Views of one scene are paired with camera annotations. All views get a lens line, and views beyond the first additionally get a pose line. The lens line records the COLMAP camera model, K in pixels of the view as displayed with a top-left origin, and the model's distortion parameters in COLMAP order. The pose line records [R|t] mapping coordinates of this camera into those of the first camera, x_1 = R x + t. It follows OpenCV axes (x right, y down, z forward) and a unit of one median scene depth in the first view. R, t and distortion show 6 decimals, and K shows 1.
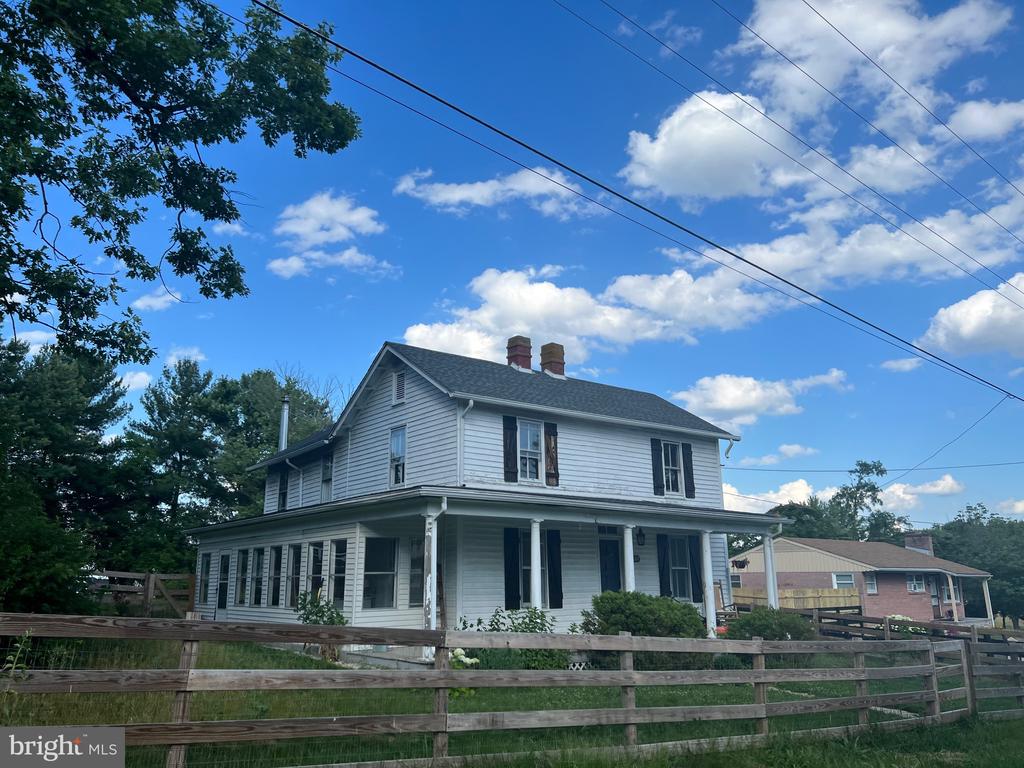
lens RADIAL K [[767.8, 0, 515.0], [0, 767.8, 383.5], [0, 0, 1]] dist [0.056017, -0.047972]
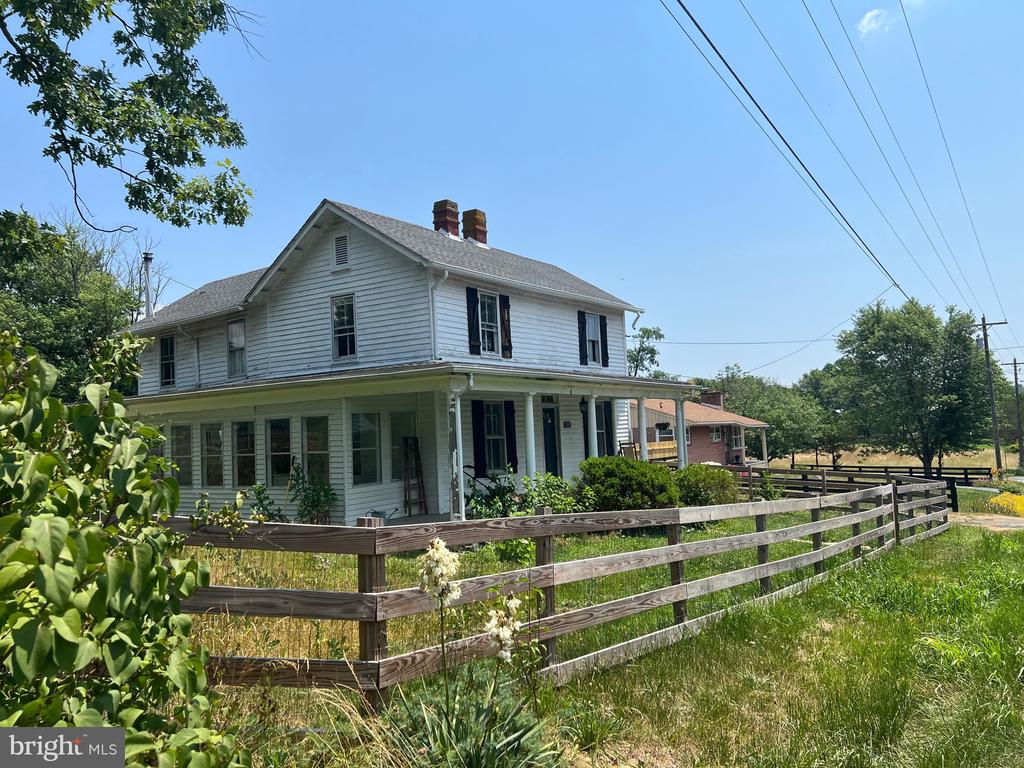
lens RADIAL K [[767.8, 0, 516.1], [0, 767.8, 392.4], [0, 0, 1]] dist [0.056017, -0.047972]
pose [[0.957510, -0.015983, 0.287956, -0.219610], [-0.038582, 0.982389, 0.182823, -0.006914], [-0.285806, -0.186165, 0.940031, 0.040288]]
